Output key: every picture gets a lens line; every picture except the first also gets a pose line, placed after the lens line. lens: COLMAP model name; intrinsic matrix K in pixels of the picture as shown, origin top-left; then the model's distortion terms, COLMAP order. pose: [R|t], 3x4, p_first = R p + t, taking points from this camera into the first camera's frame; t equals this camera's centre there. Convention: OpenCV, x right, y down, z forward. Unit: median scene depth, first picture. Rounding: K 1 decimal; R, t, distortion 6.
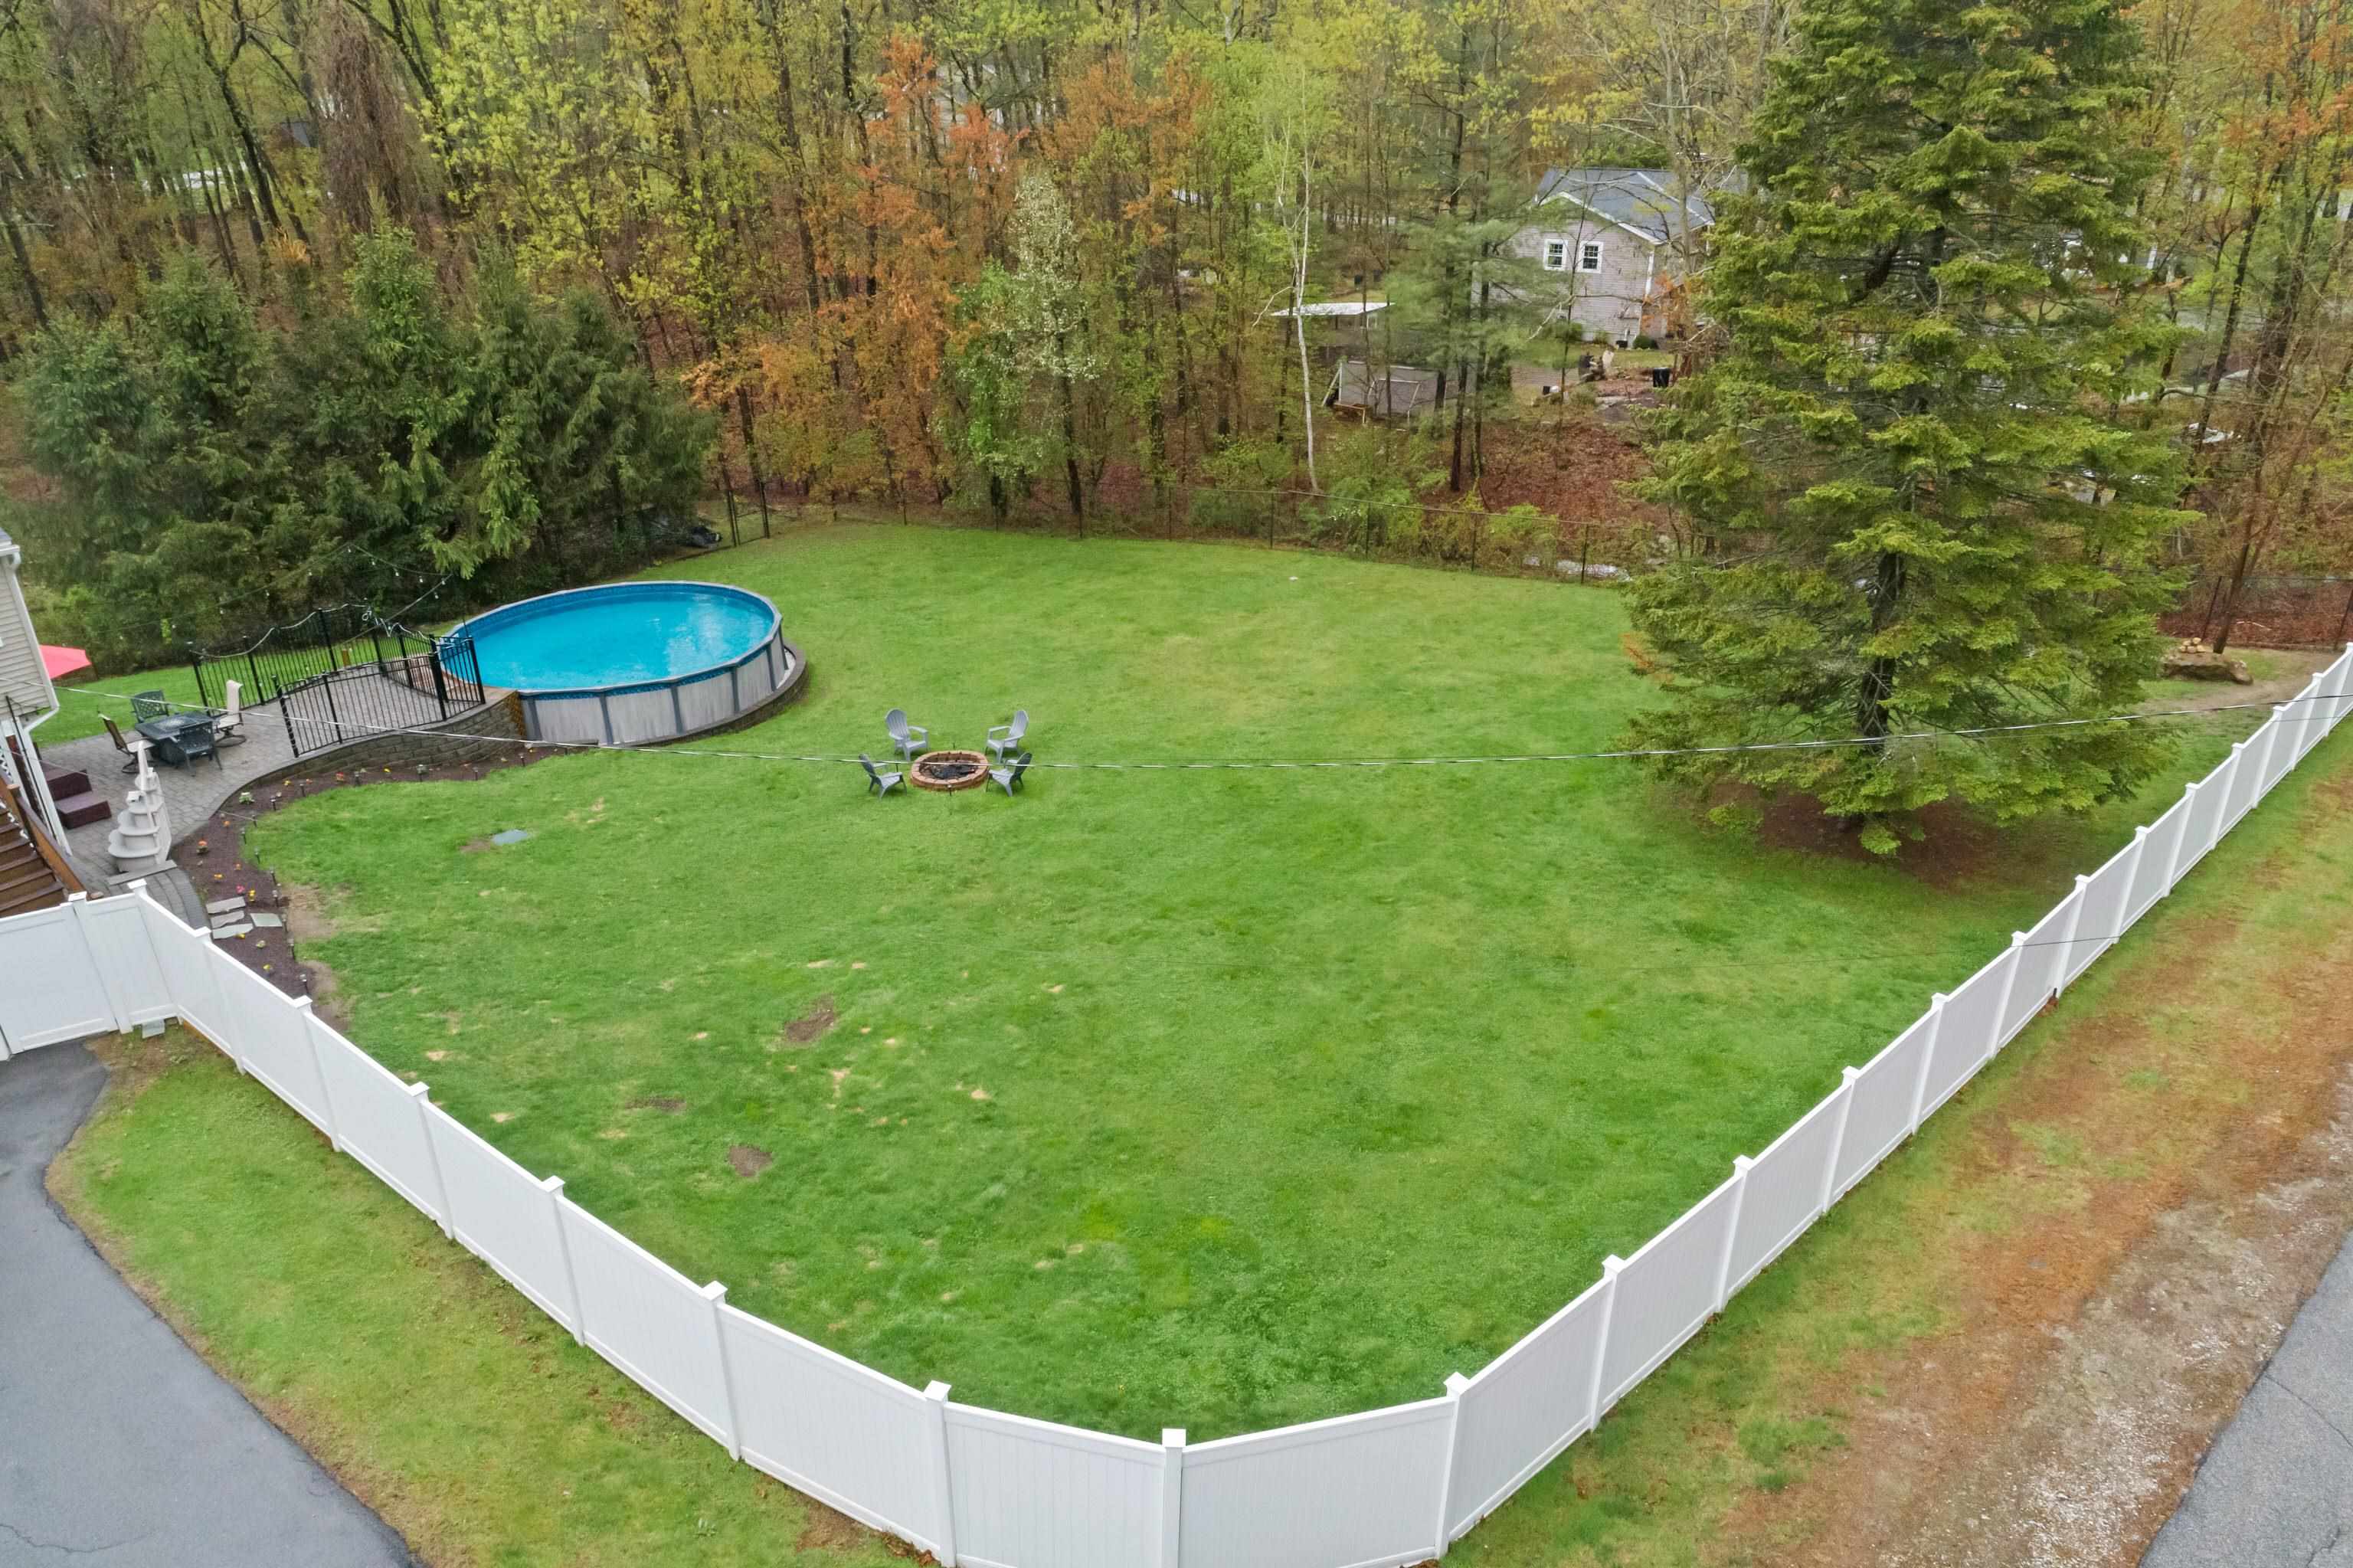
lens RADIAL K [[1600.7, 0, 1176.5], [0, 1600.7, 784.0], [0, 0, 1]] dist [0.000136, 0.002050]
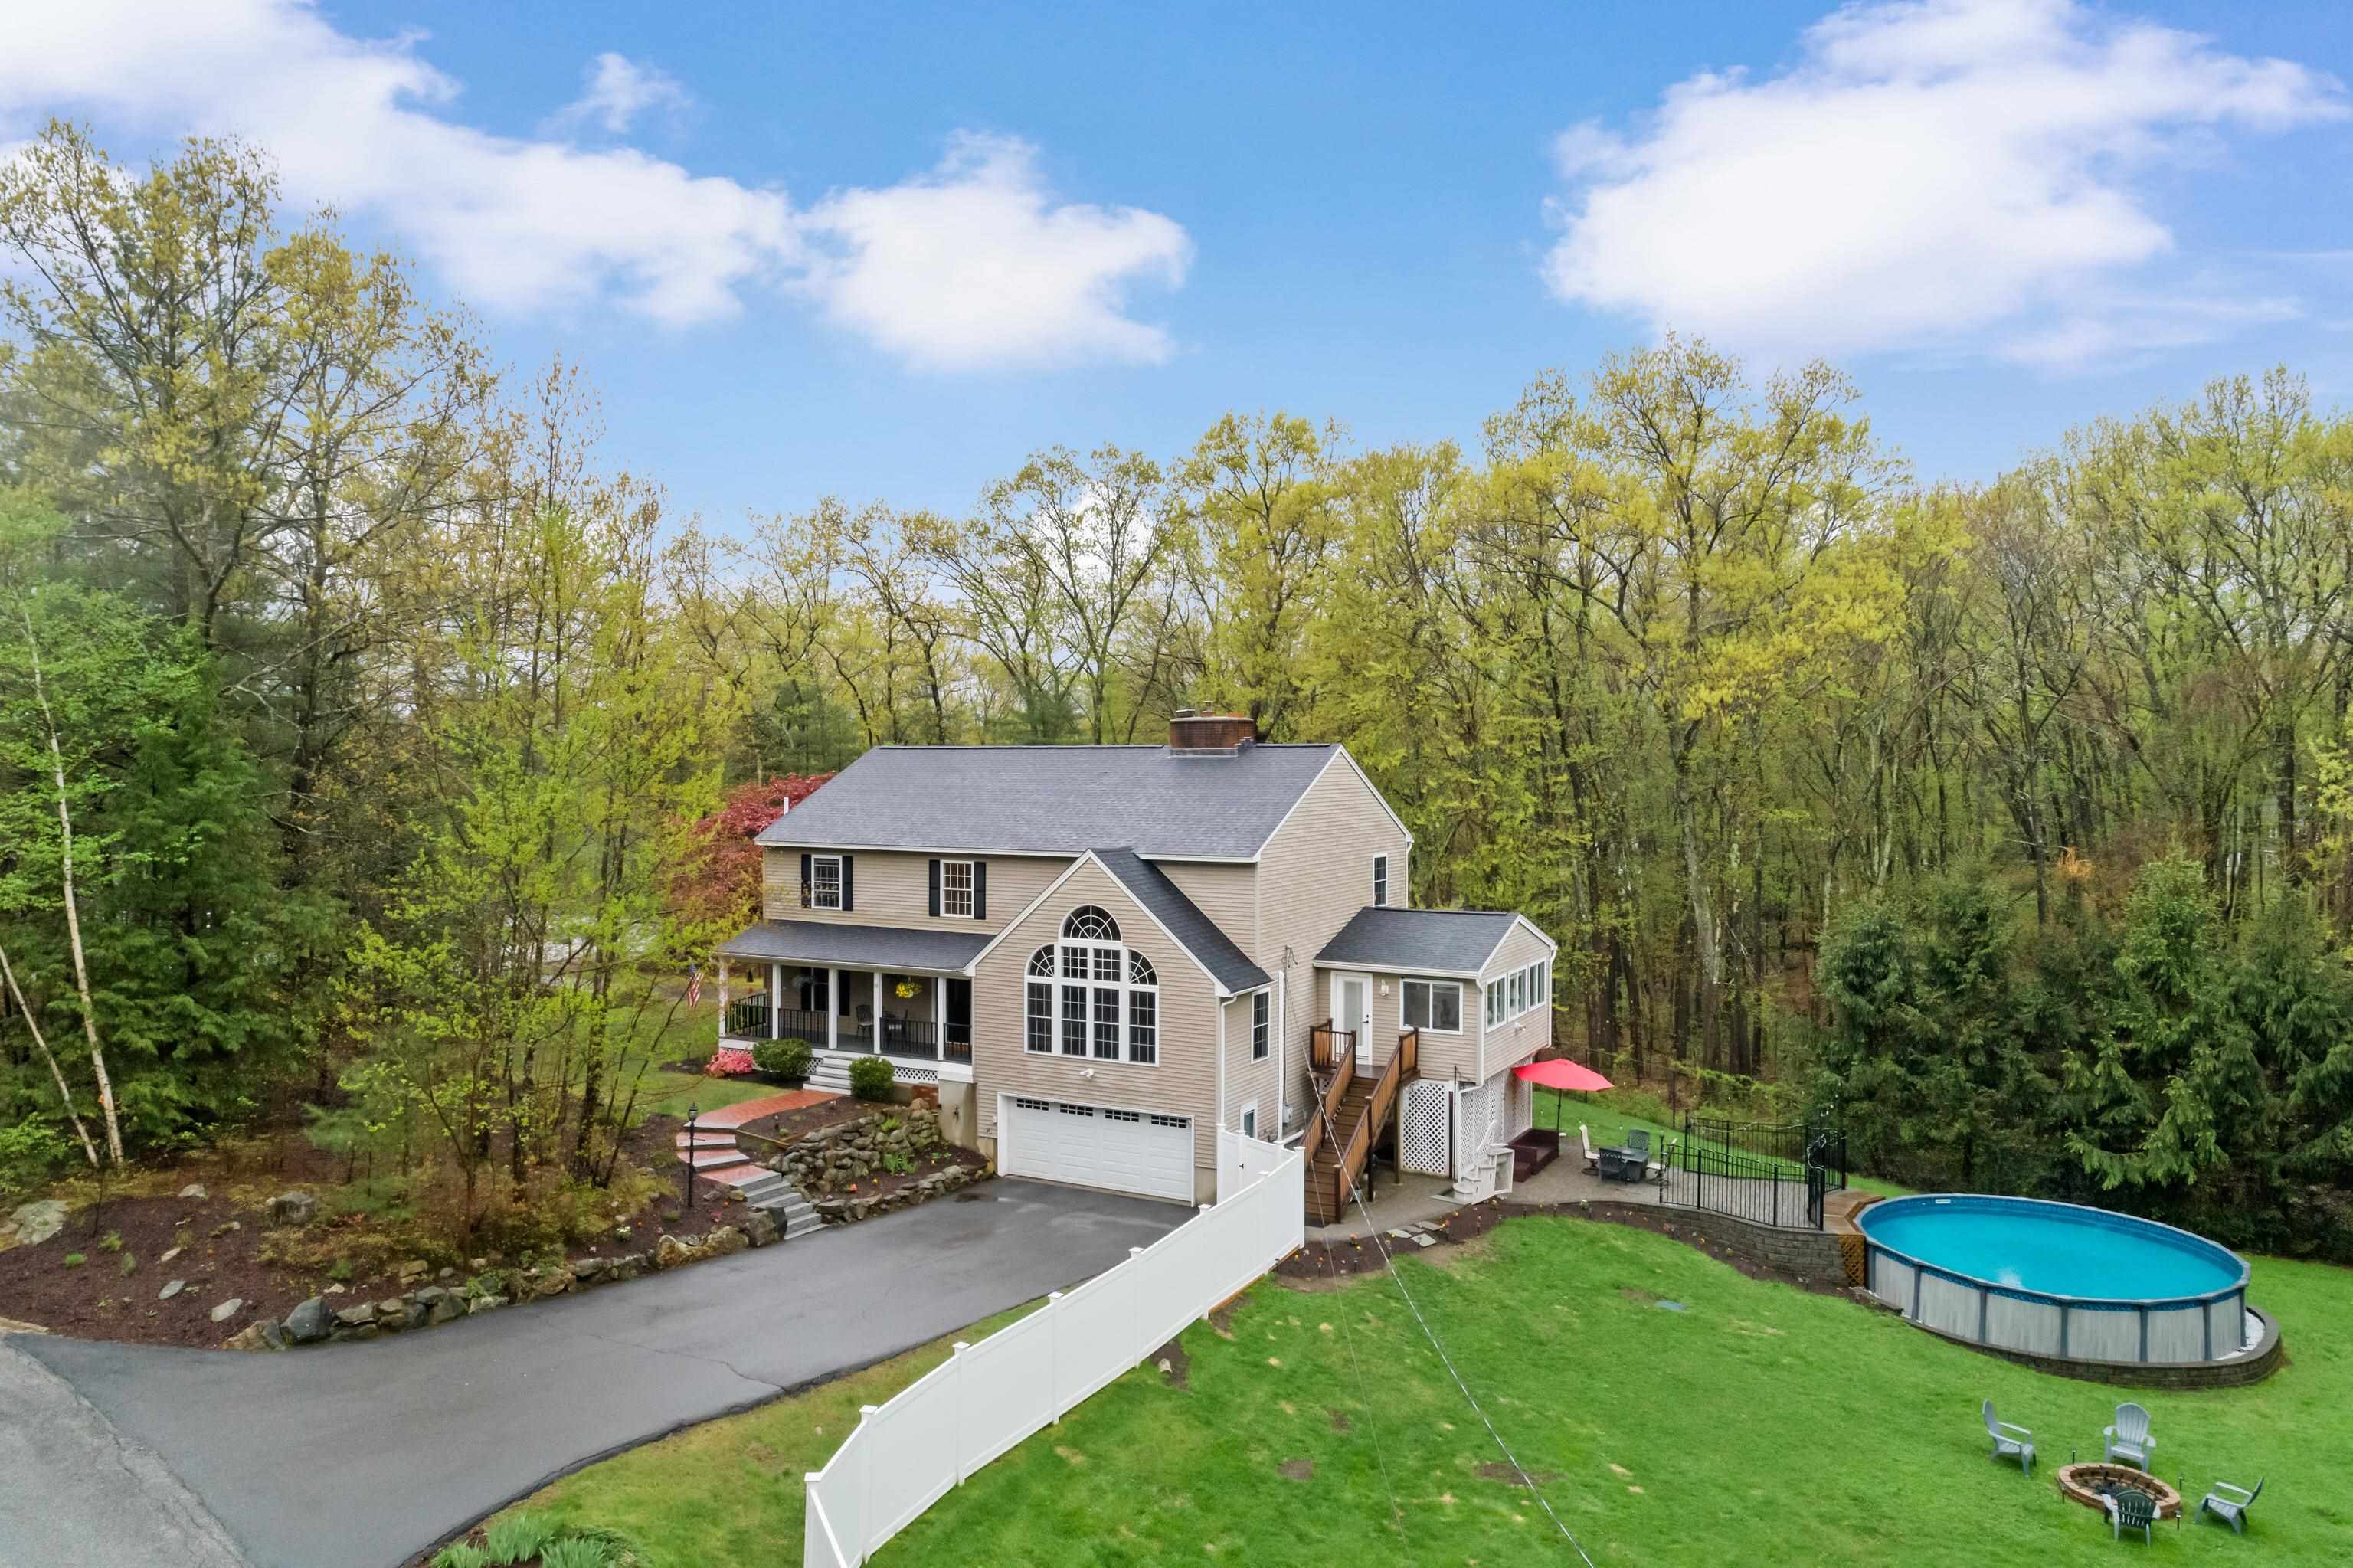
lens RADIAL K [[1619.7, 0, 1176.5], [0, 1619.7, 784.0], [0, 0, 1]] dist [-0.003484, -0.001998]
pose [[0.133467, 0.026380, -0.990702, 0.675338], [-0.425562, 0.904318, -0.033252, -0.115673], [0.895033, 0.426043, 0.131923, 0.378254]]
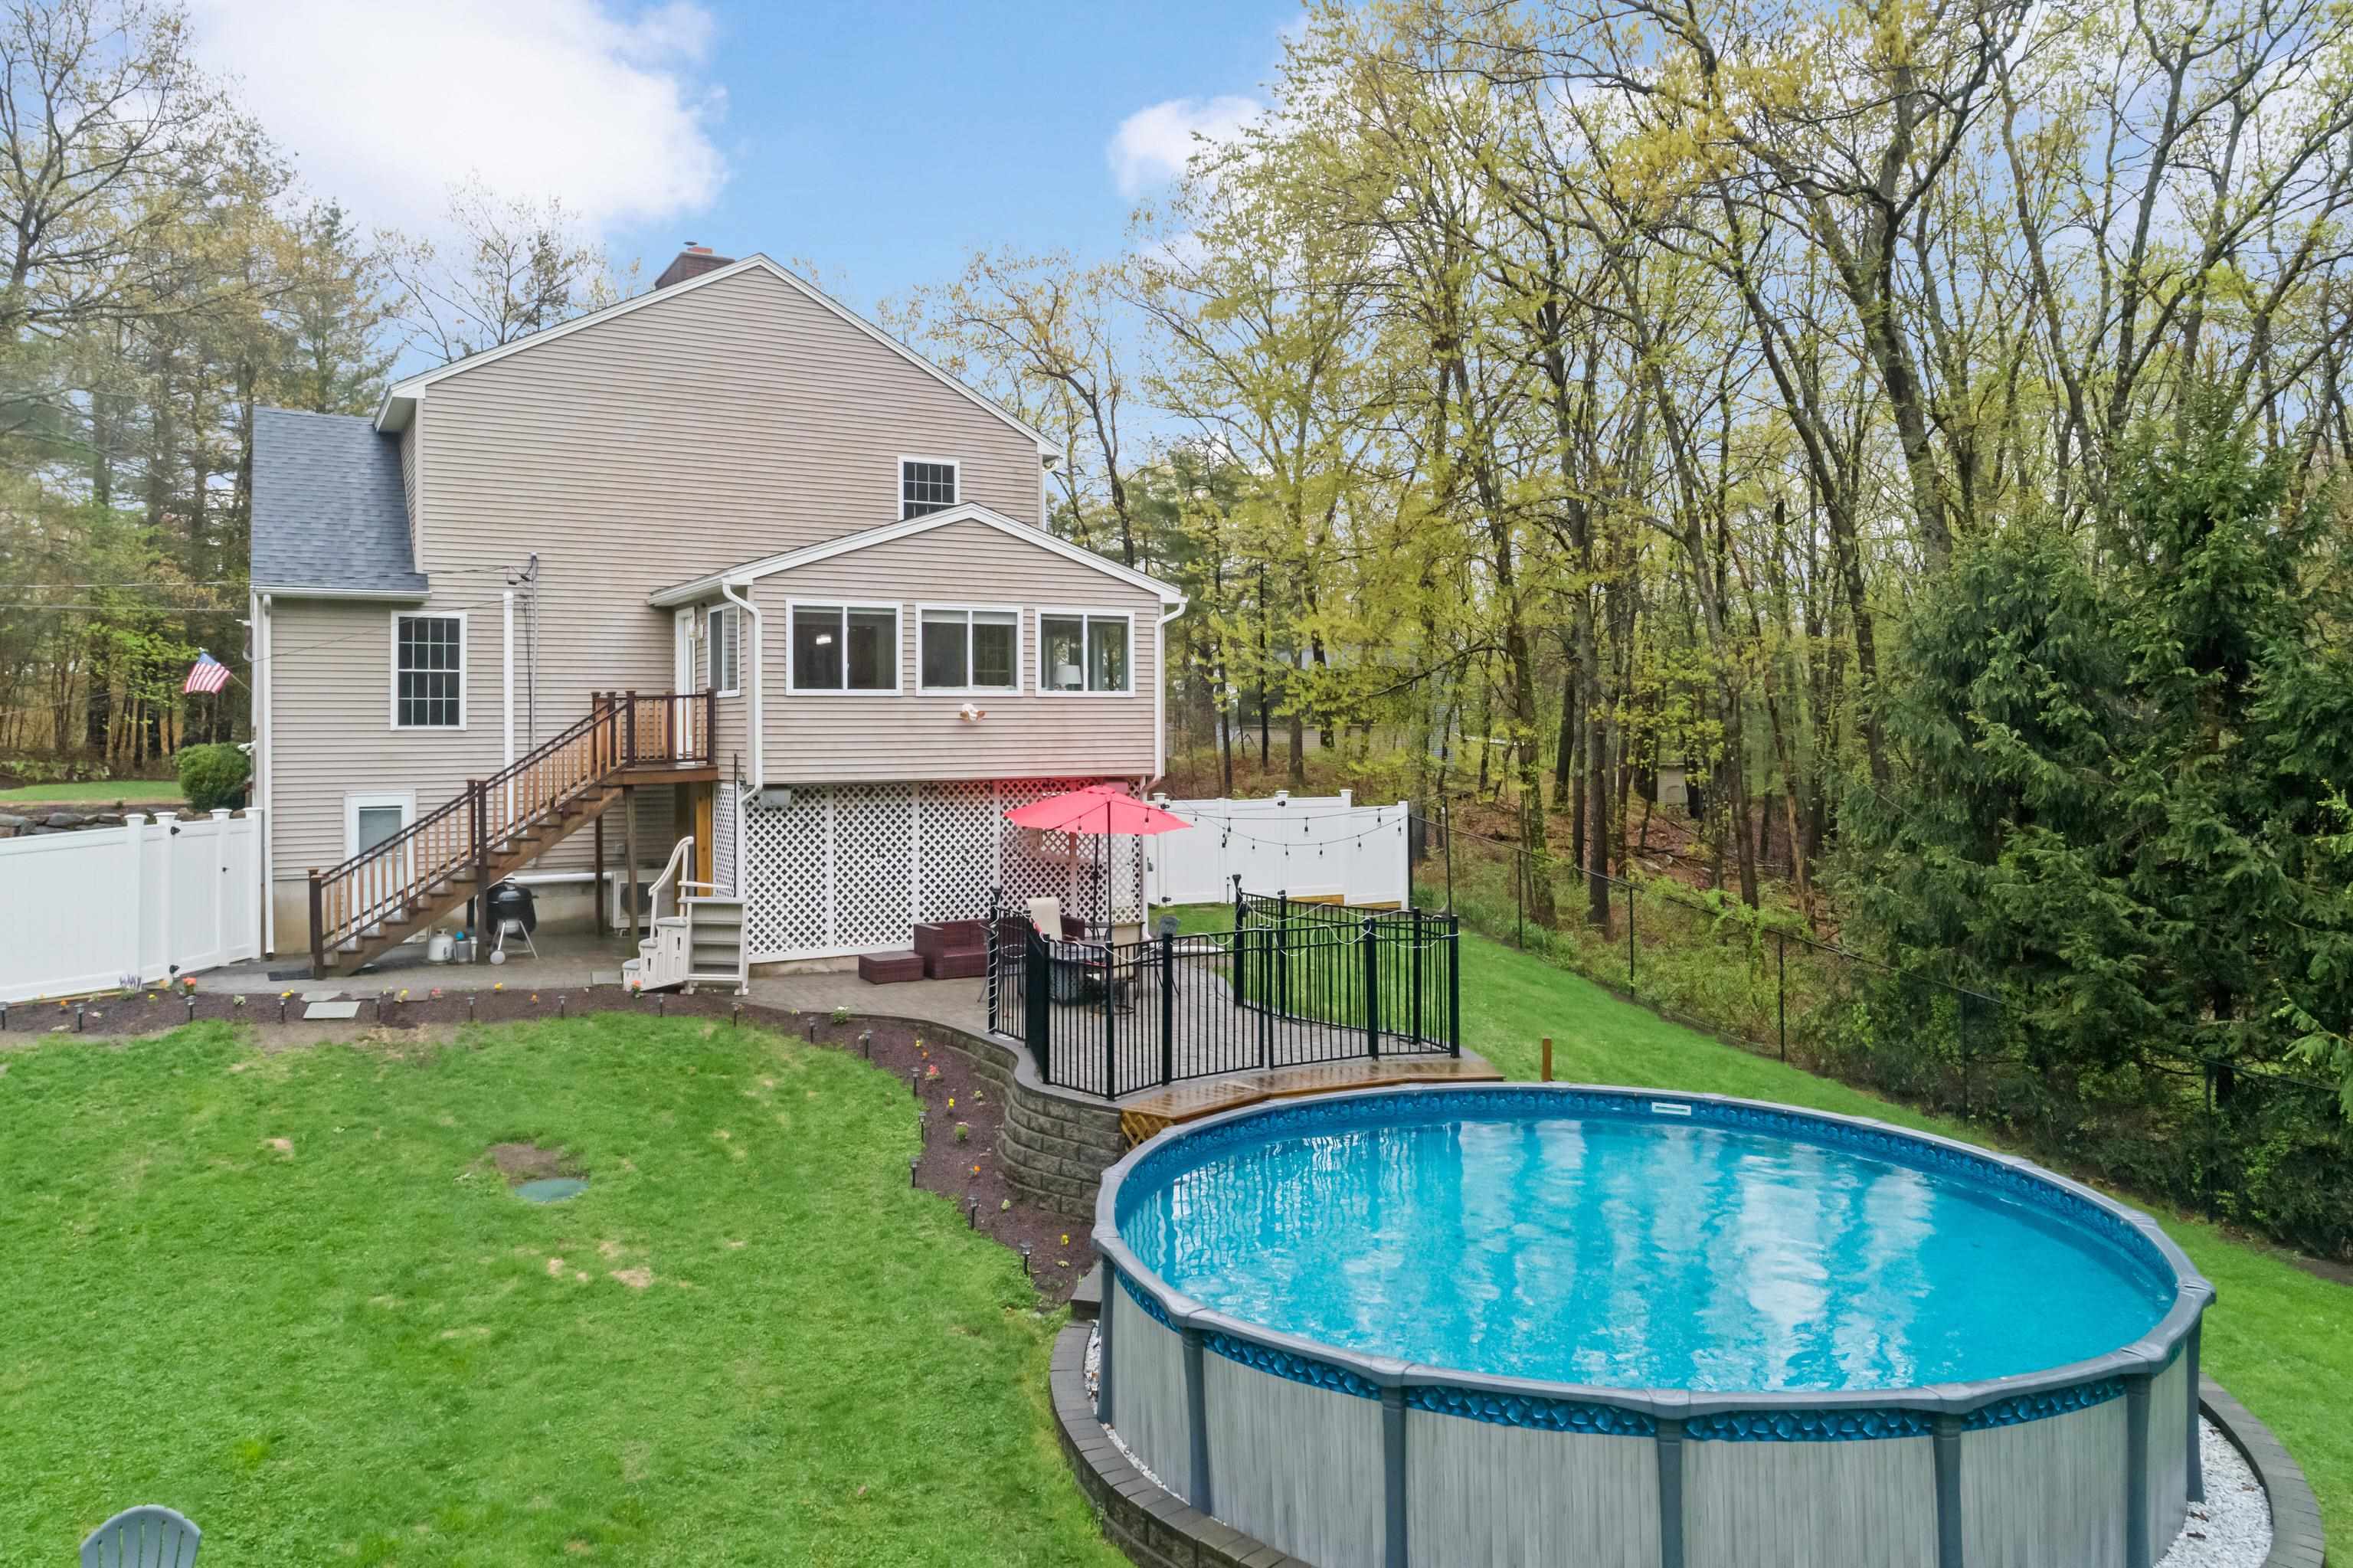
lens RADIAL K [[1627.1, 0, 1170.2], [0, 1627.1, 698.0], [0, 0, 1]] dist [0.006883, 0.003767]
pose [[-0.396497, -0.014771, -0.917917, -0.023119], [-0.389140, 0.908304, 0.153473, -0.262329], [0.831481, 0.418050, -0.365887, 1.295957]]
